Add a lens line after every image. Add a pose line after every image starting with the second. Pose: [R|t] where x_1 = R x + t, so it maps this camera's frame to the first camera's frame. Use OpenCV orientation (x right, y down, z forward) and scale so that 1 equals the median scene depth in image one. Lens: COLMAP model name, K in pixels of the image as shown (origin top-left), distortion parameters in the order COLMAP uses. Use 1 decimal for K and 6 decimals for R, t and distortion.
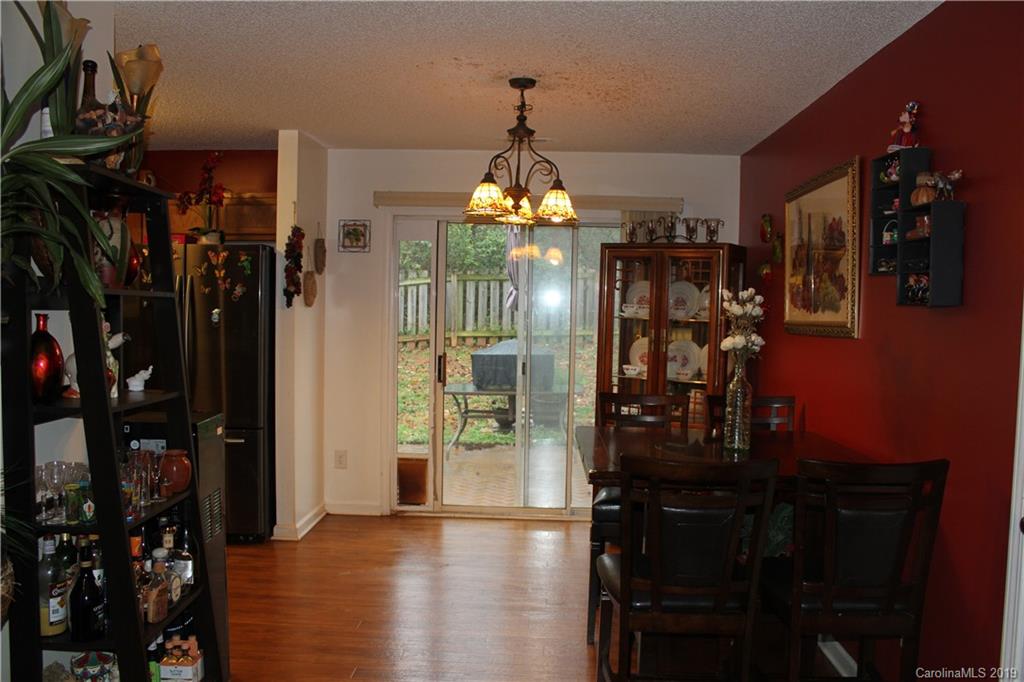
lens RADIAL K [[855.8, 0, 515.3], [0, 855.8, 341.3], [0, 0, 1]] dist [-0.153544, 0.126439]
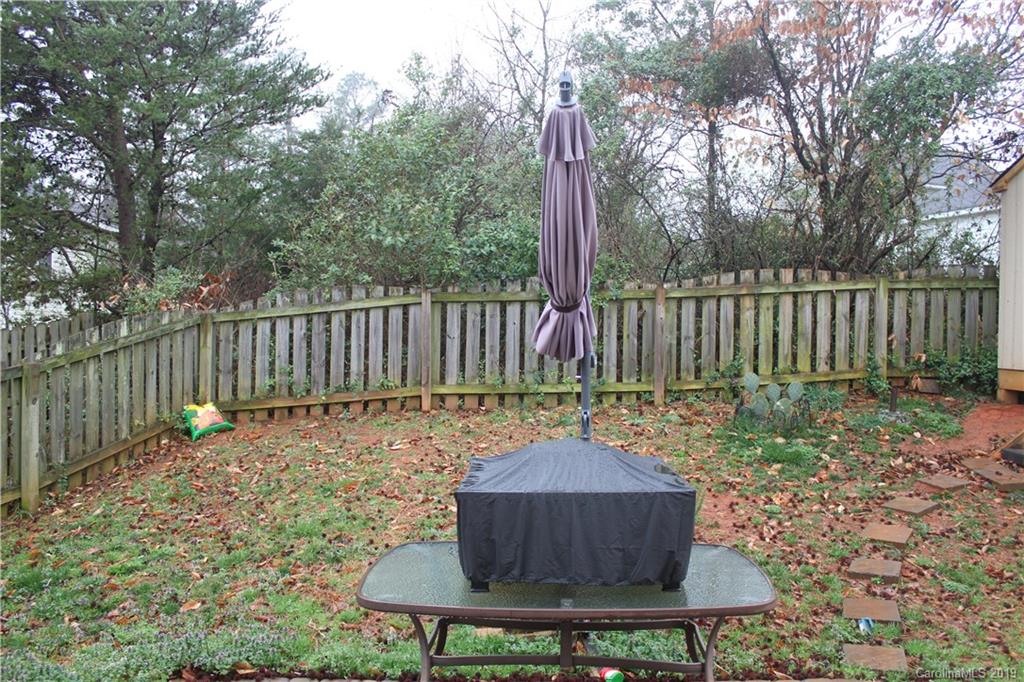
lens RADIAL K [[855.8, 0, 510.3], [0, 855.8, 335.9], [0, 0, 1]] dist [-0.153544, 0.126439]
pose [[0.999899, -0.001615, 0.014155, -0.034258], [0.002272, 0.998915, -0.046524, -0.031367], [-0.014064, 0.046551, 0.998817, 0.657287]]
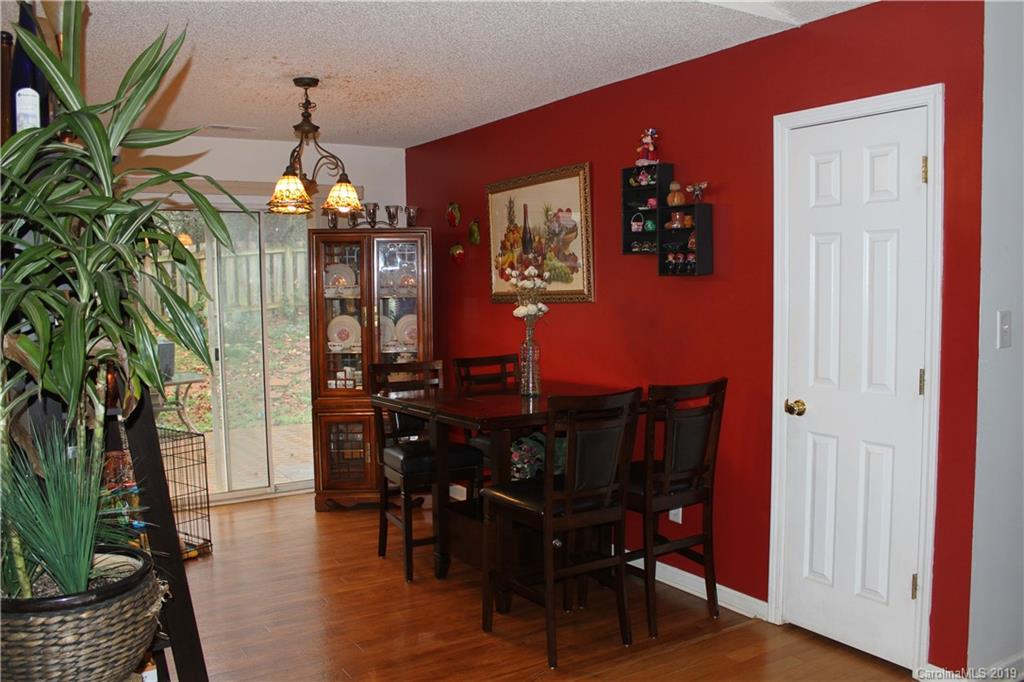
lens RADIAL K [[855.8, 0, 520.4], [0, 855.8, 350.8], [0, 0, 1]] dist [-0.153544, 0.126439]
pose [[0.813837, -0.083758, 0.575025, -0.183331], [0.062680, 0.996437, 0.056428, -0.004036], [-0.577702, -0.009880, 0.816188, -0.011456]]
